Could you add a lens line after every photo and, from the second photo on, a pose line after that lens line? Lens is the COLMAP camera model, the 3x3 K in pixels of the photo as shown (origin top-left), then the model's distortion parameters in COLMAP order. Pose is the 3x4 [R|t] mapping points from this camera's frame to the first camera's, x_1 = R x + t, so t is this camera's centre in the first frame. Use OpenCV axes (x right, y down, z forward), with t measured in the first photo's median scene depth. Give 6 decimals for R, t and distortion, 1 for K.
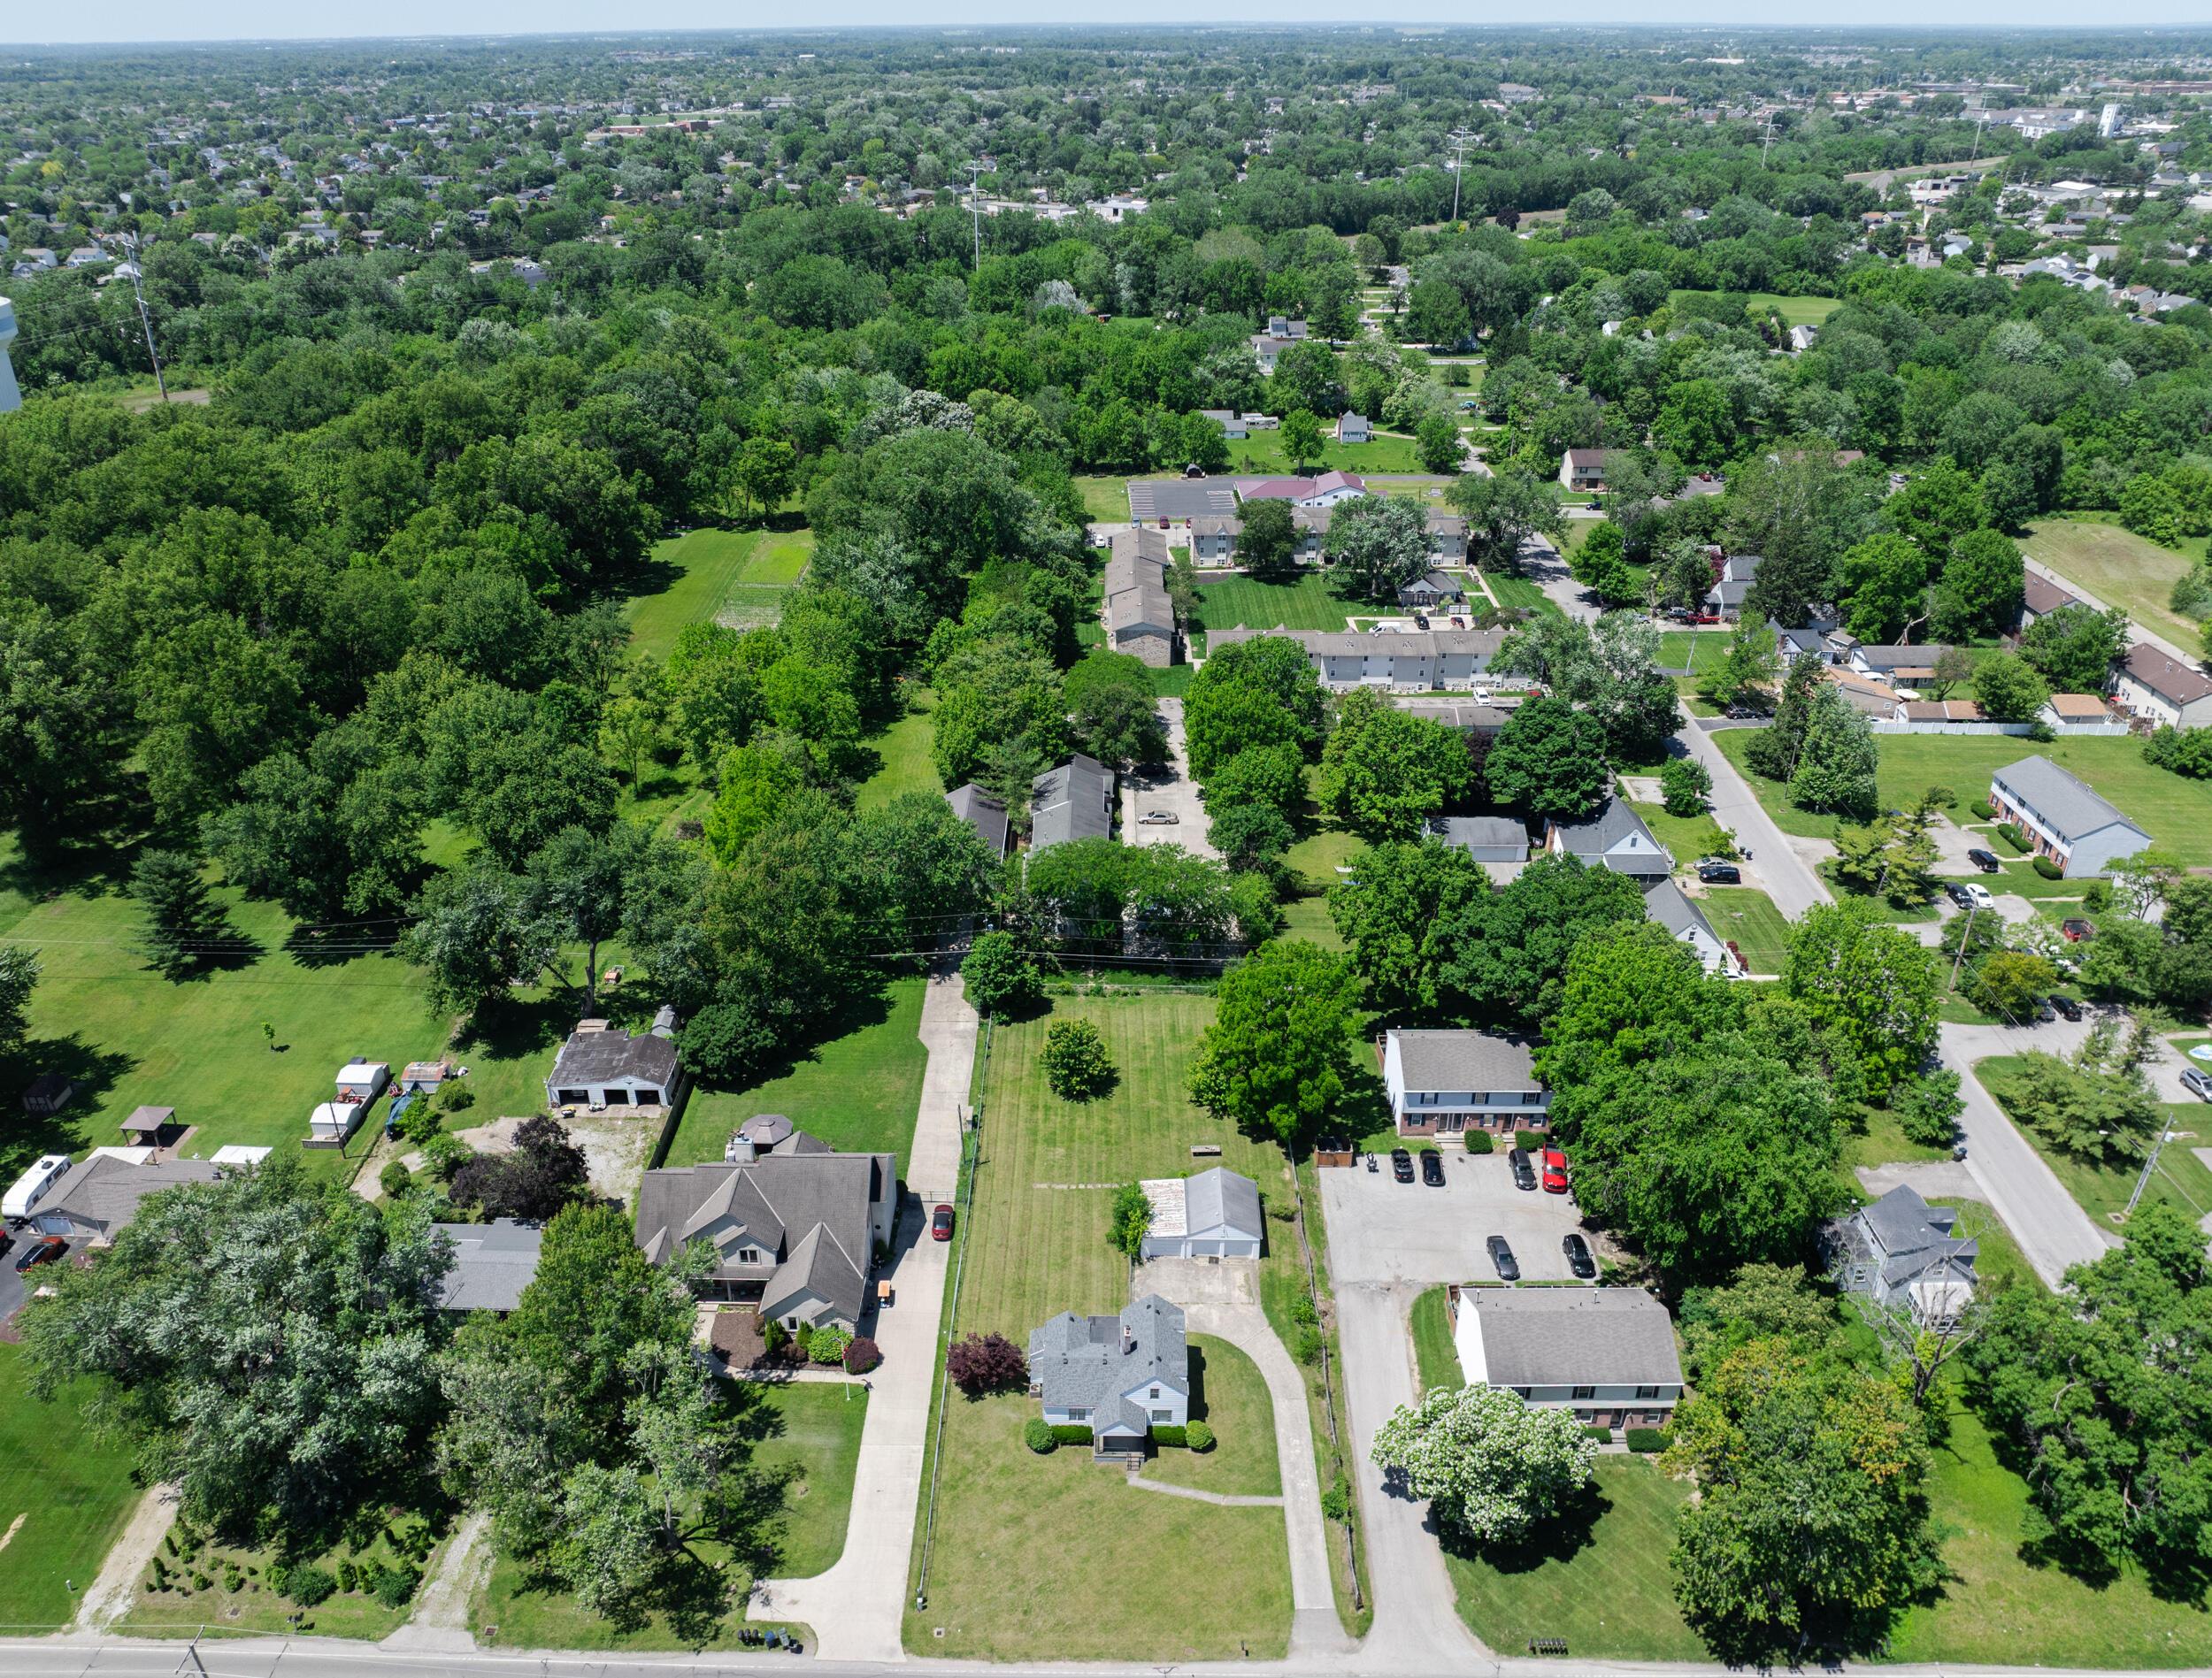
lens RADIAL K [[1613.6, 0, 1106.0], [0, 1613.6, 839.0], [0, 0, 1]] dist [-0.001634, -0.000527]
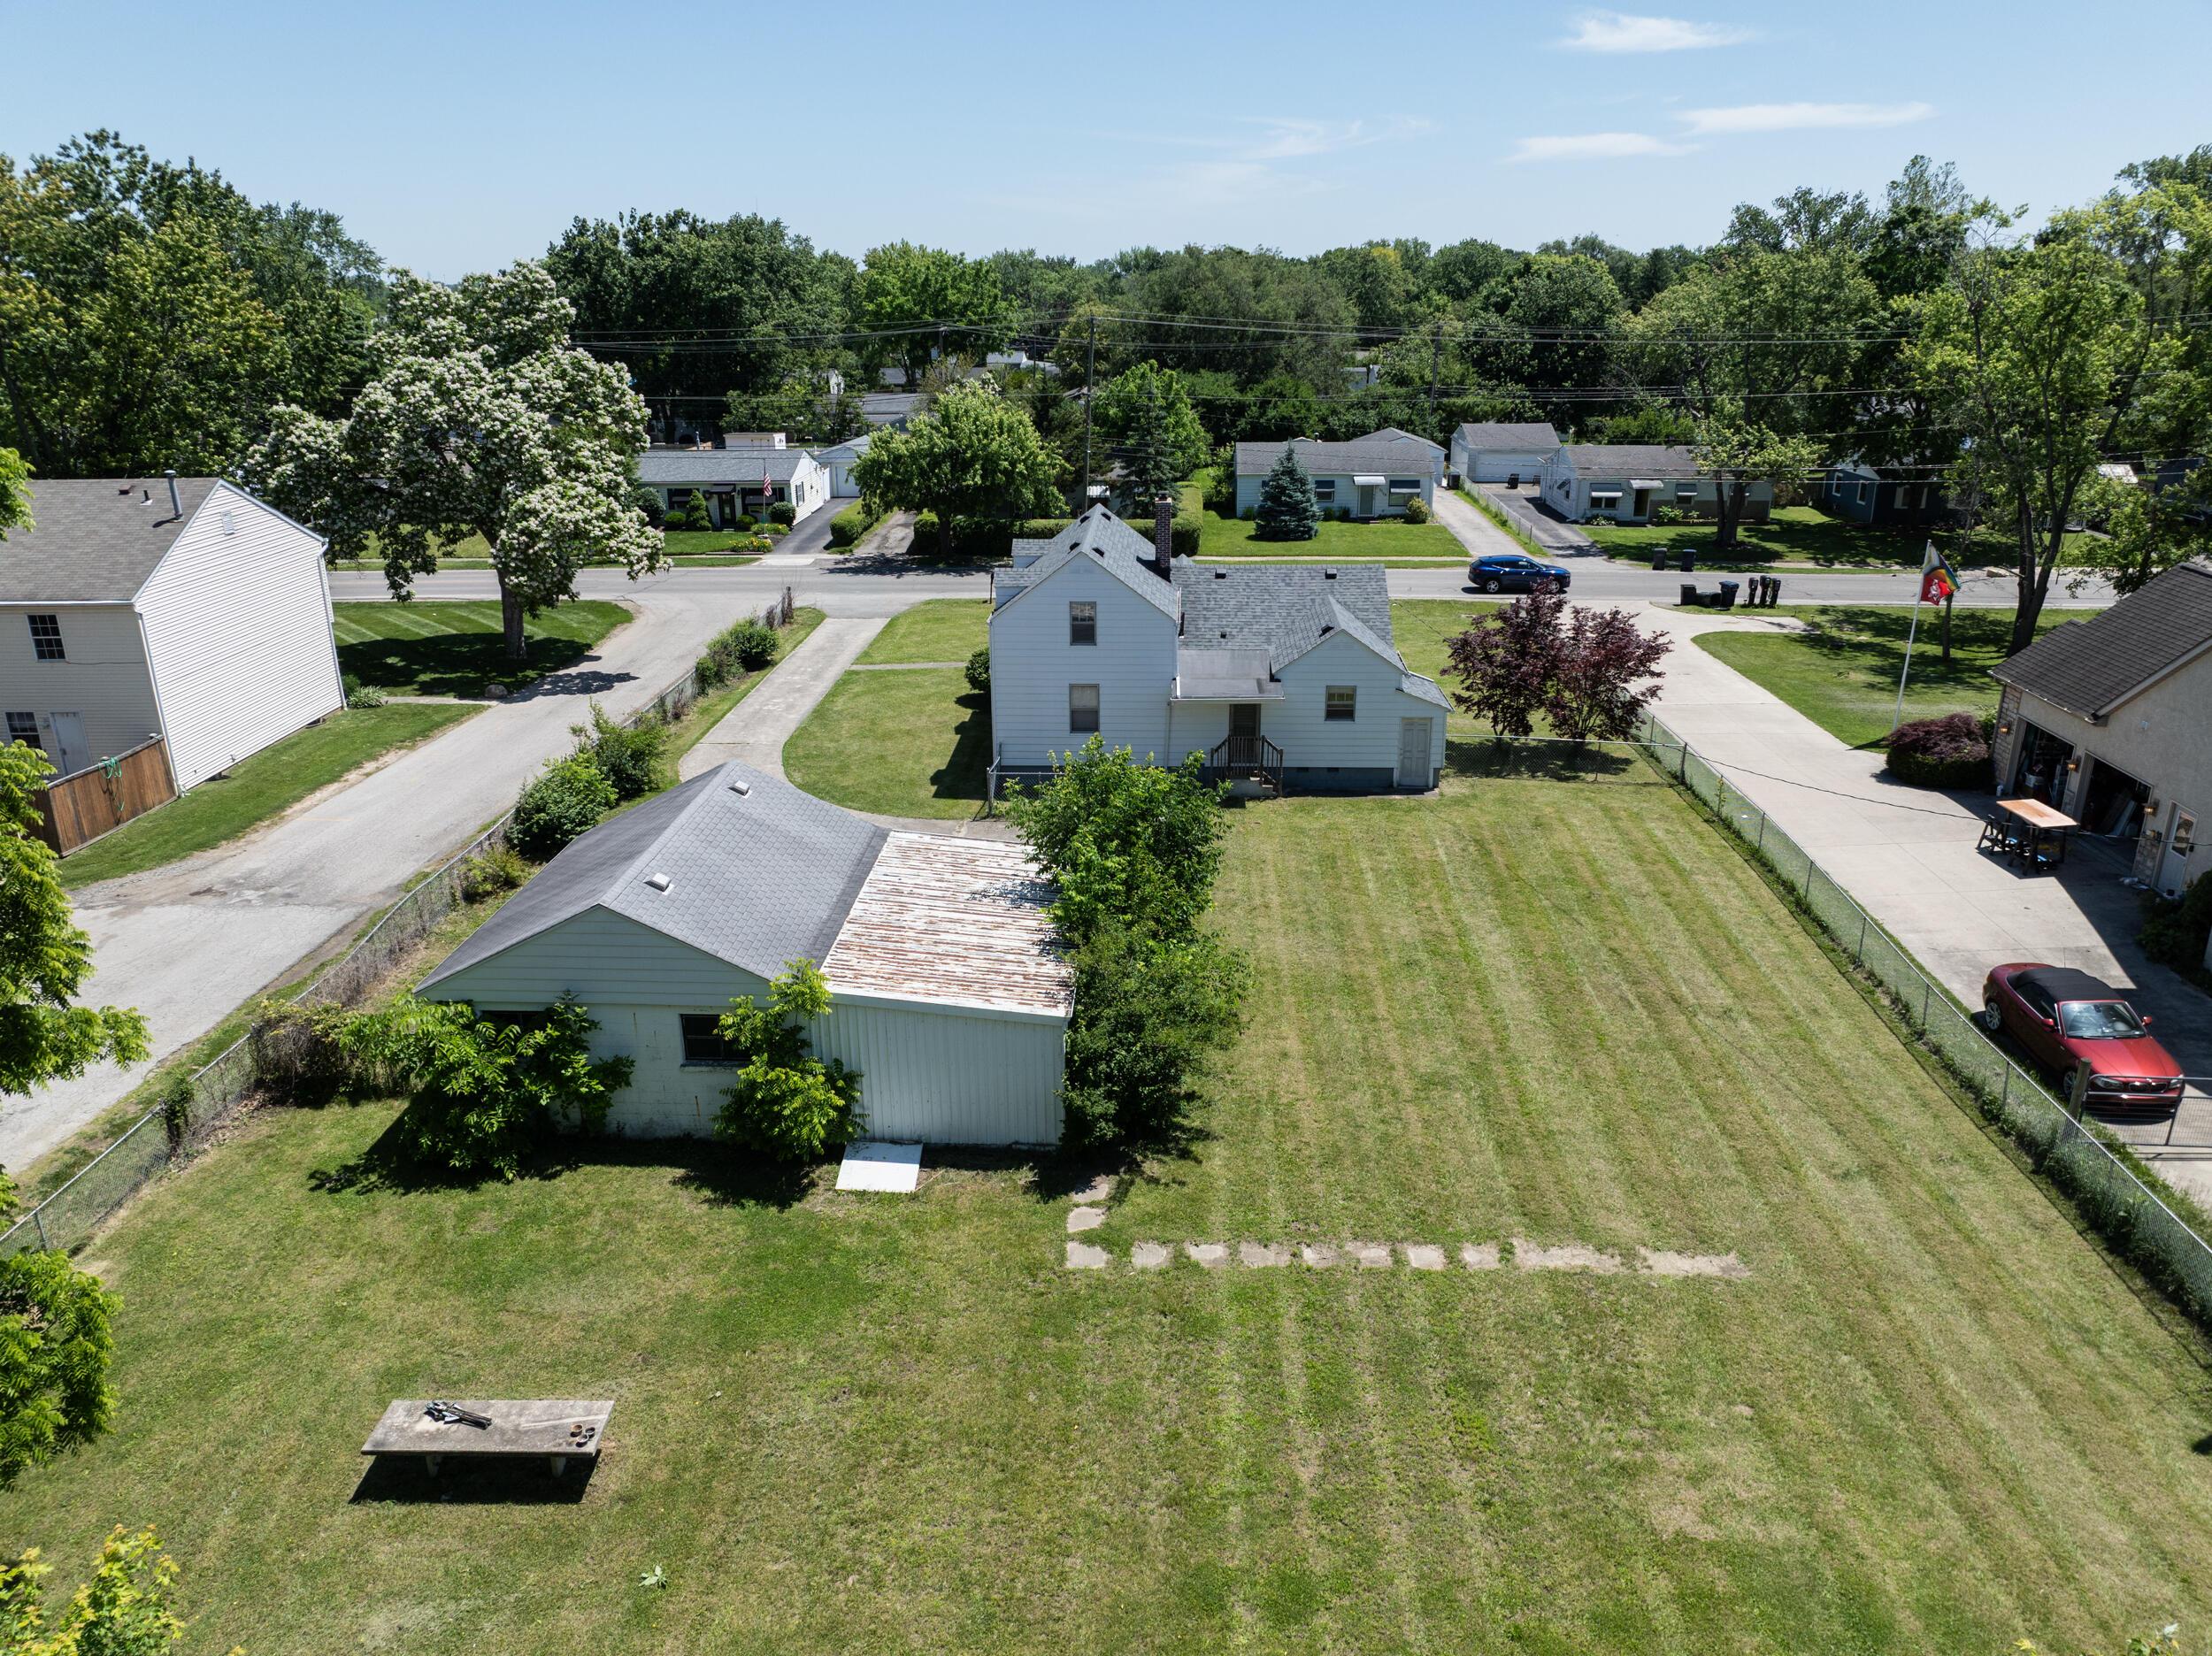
lens RADIAL K [[1558.4, 0, 1106.0], [0, 1558.4, 828.0], [0, 0, 1]] dist [-0.034891, 0.001109]
pose [[-0.999347, -0.008379, 0.035161, 0.012293], [0.019947, 0.683377, 0.729793, 0.085395], [-0.030143, 0.730018, -0.682763, 1.188253]]
